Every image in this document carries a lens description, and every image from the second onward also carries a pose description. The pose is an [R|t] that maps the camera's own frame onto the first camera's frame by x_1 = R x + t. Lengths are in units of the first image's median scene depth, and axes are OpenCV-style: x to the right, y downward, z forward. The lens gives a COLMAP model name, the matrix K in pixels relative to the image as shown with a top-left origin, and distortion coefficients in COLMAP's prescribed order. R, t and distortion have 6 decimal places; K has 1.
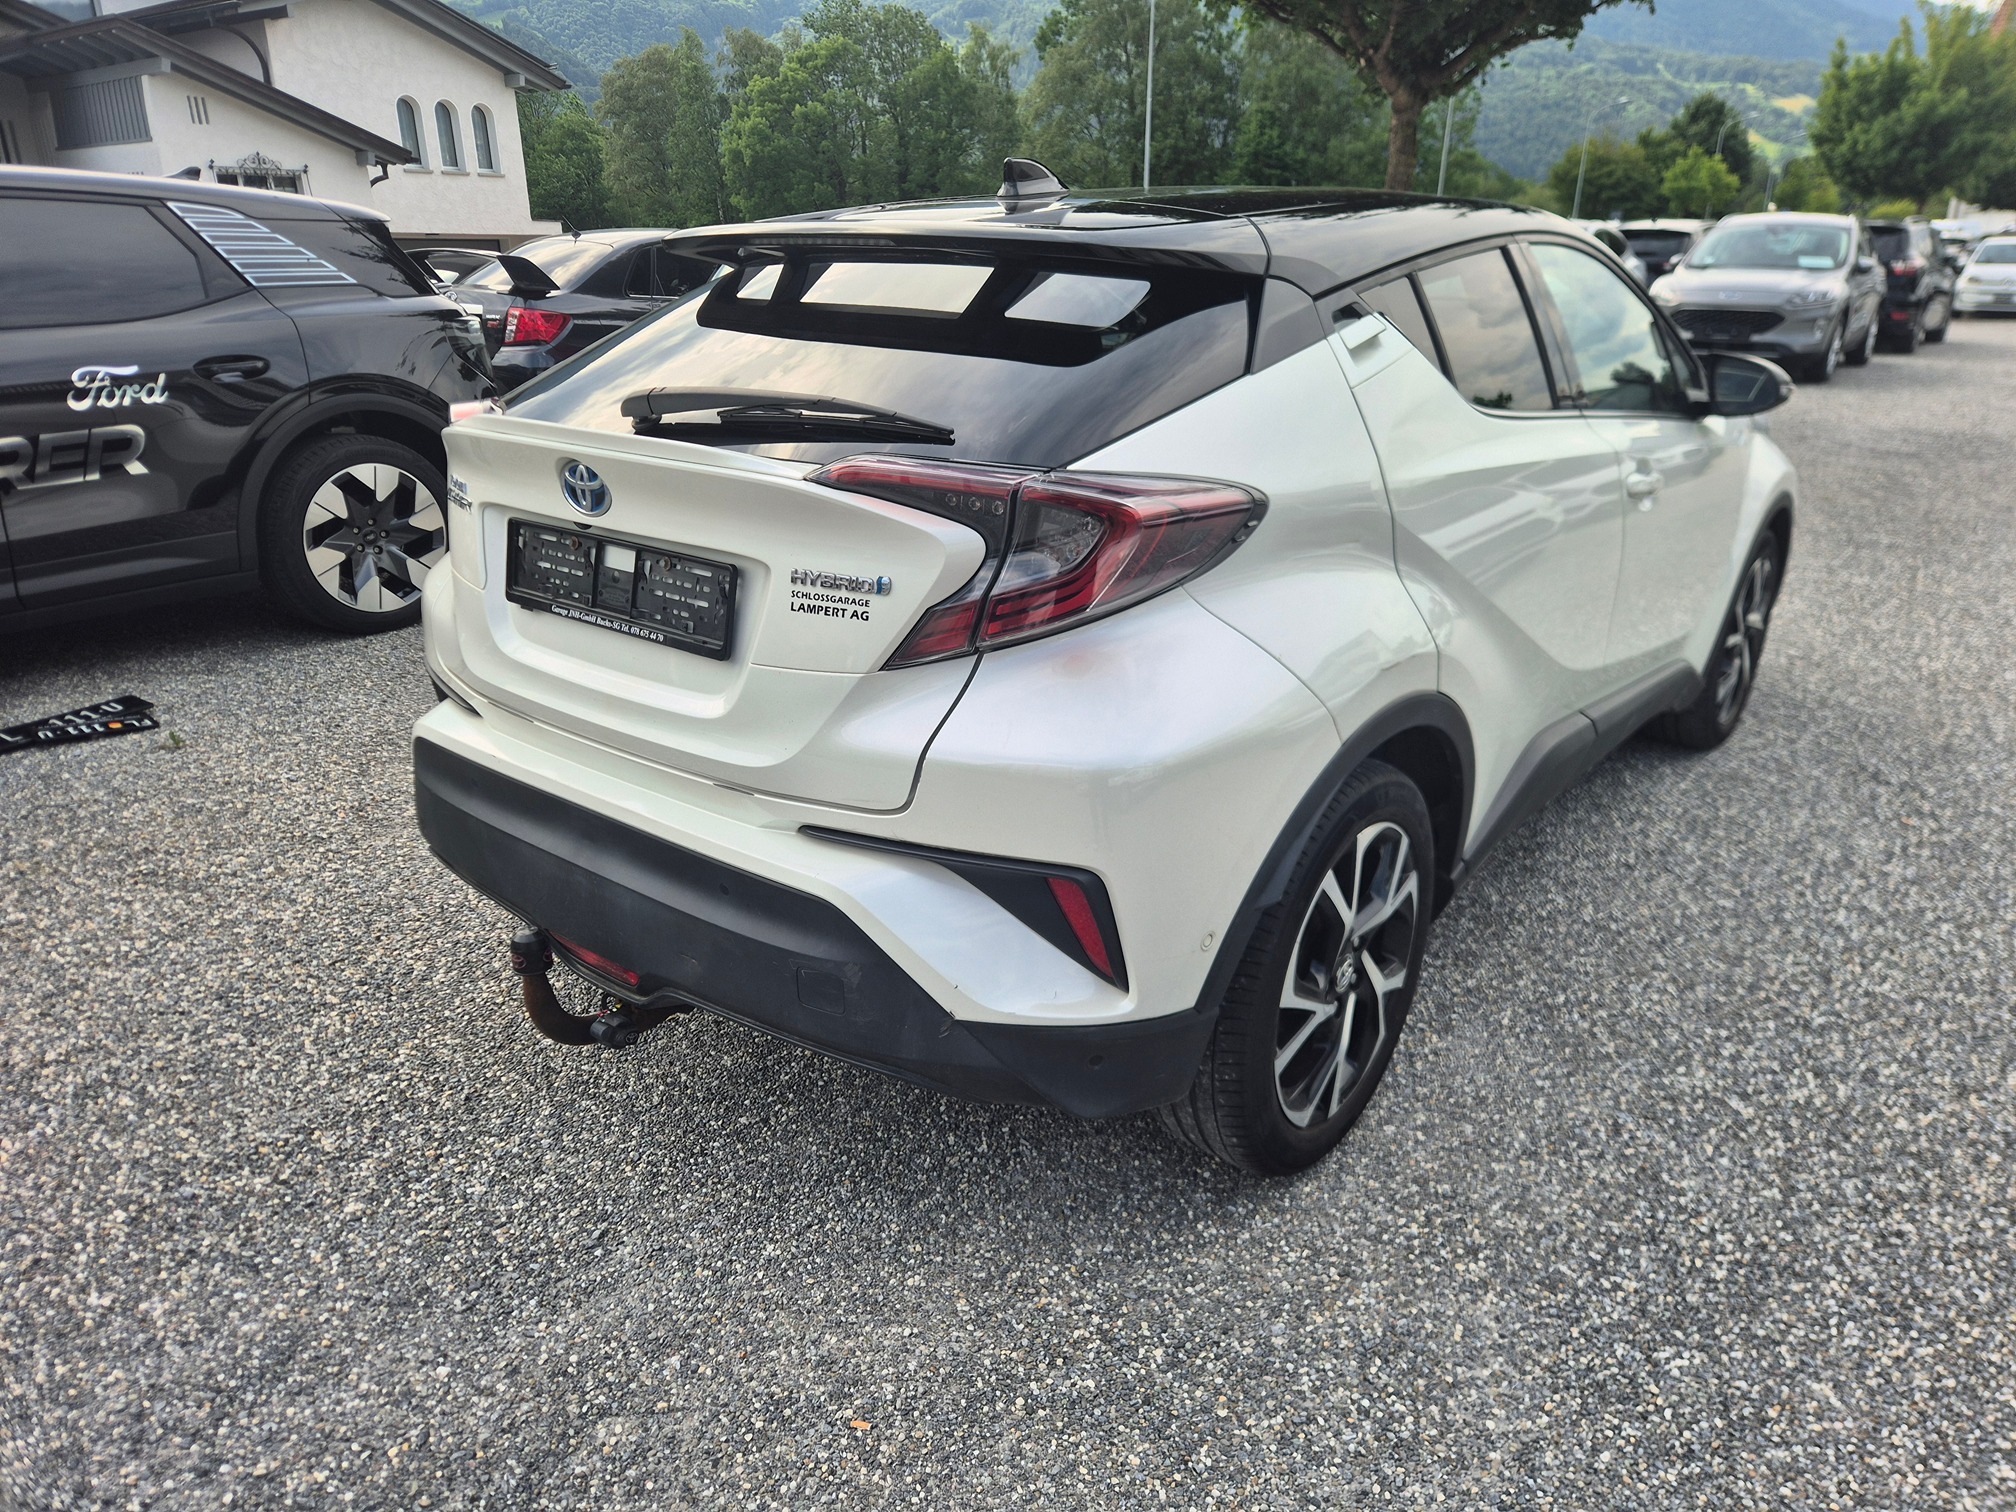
lens RADIAL K [[1383.1, 0, 1016.5], [0, 1383.1, 766.4], [0, 0, 1]] dist [0.076792, -0.064890]
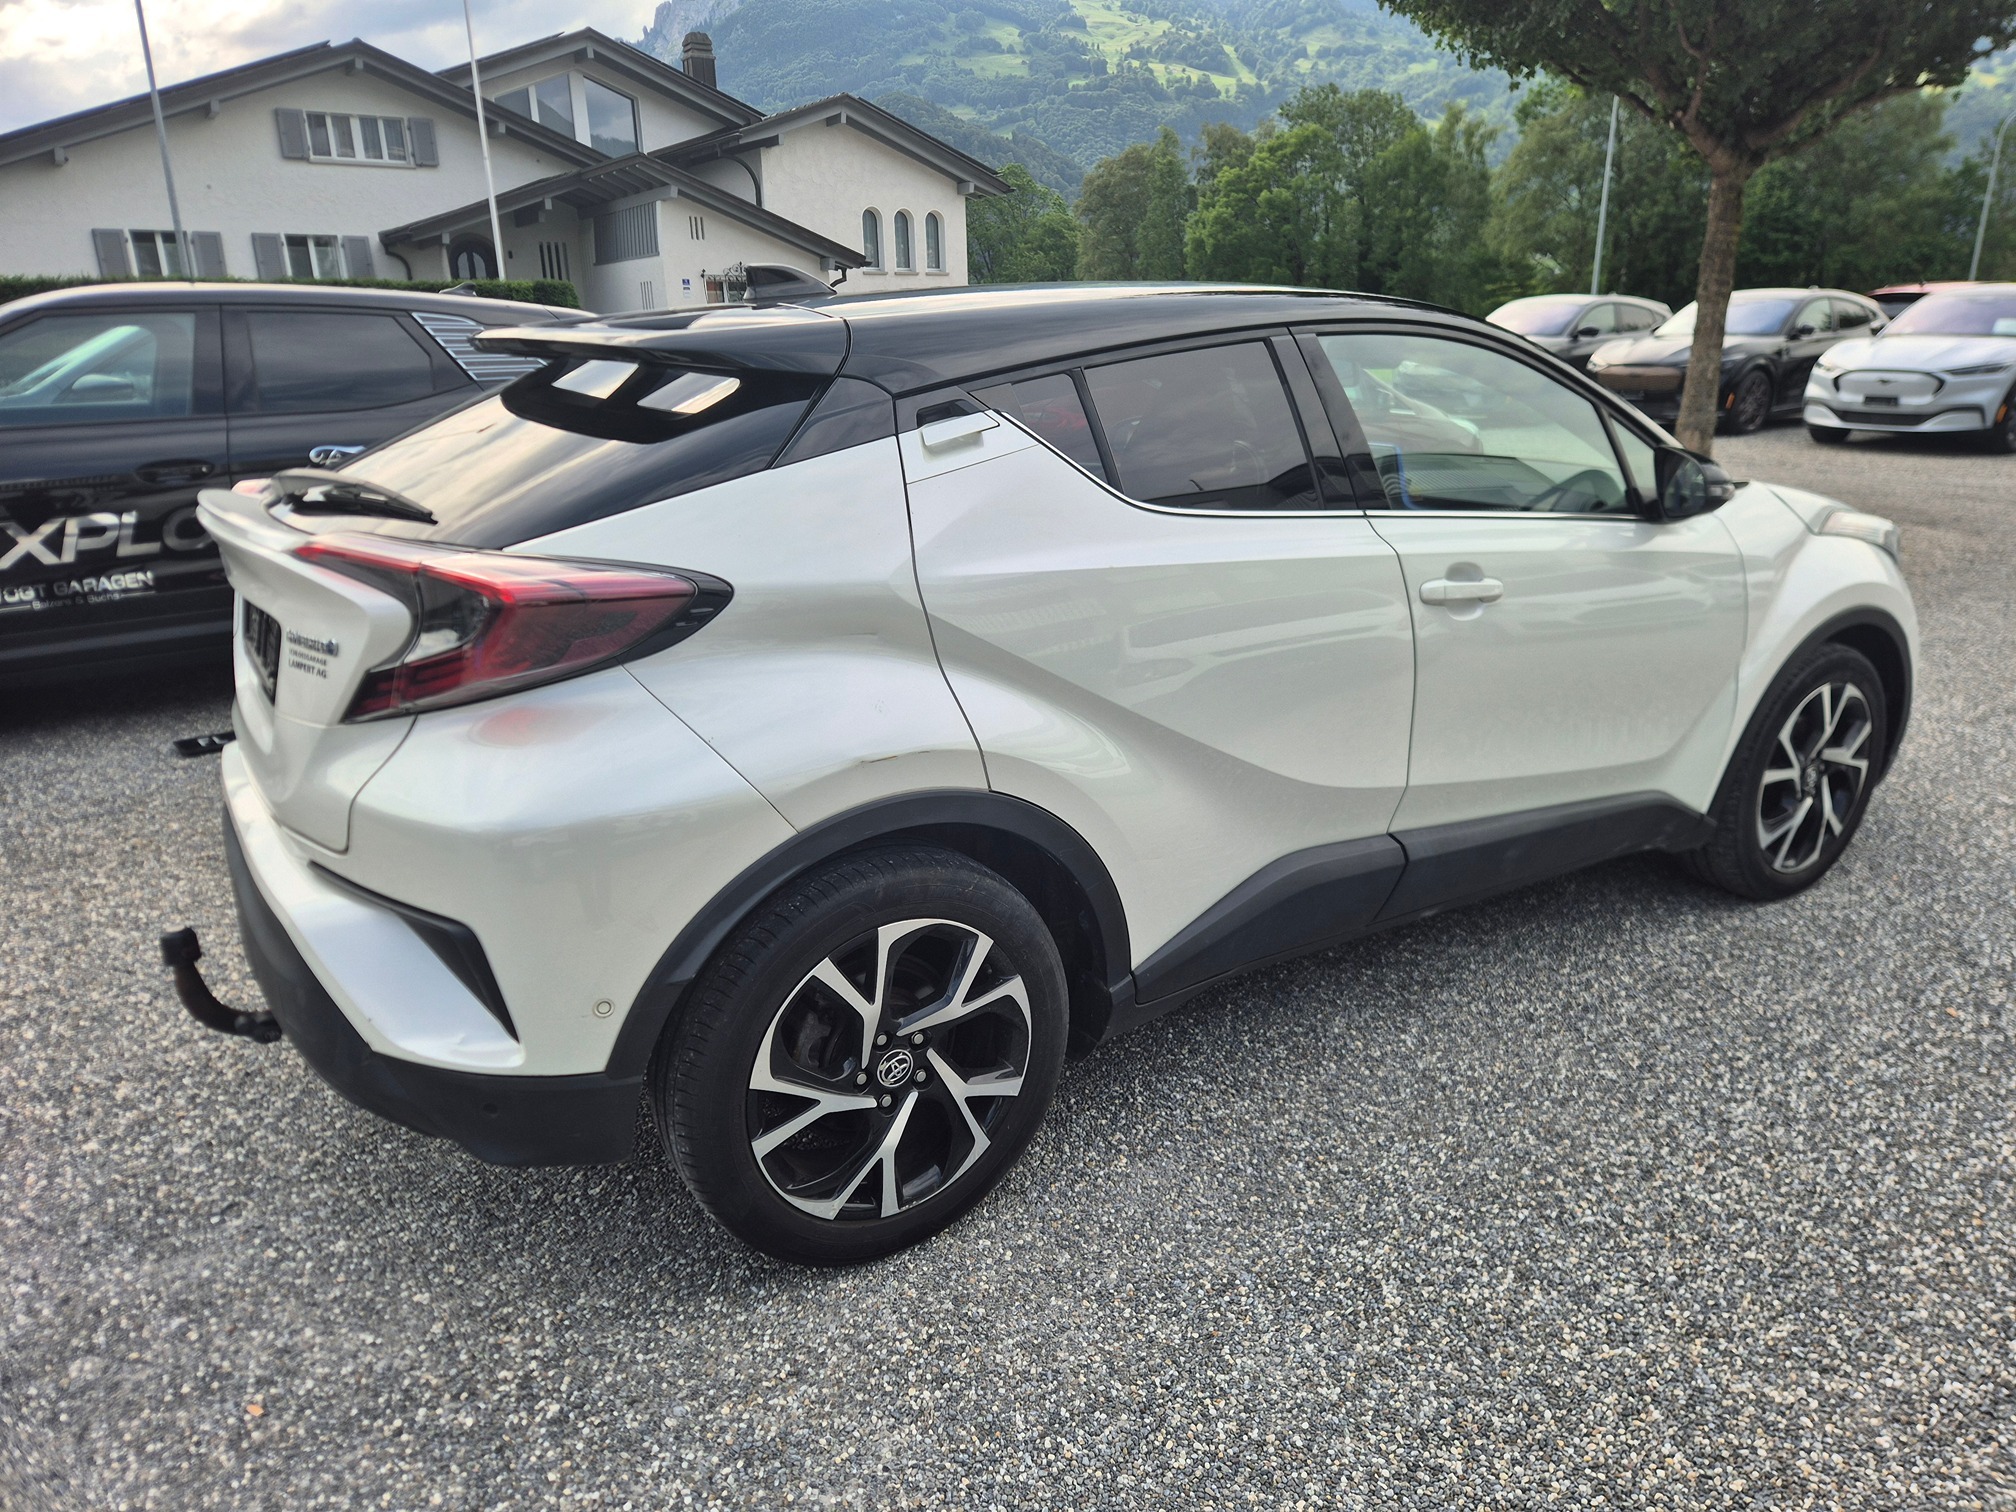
lens RADIAL K [[1385.3, 0, 1008.0], [0, 1385.3, 756.0], [0, 0, 1]] dist [0.071083, -0.060504]
pose [[0.947459, 0.077082, -0.310452, 0.365092], [-0.095026, 0.994542, -0.043073, -0.022093], [0.305437, 0.070311, 0.949613, 0.047775]]
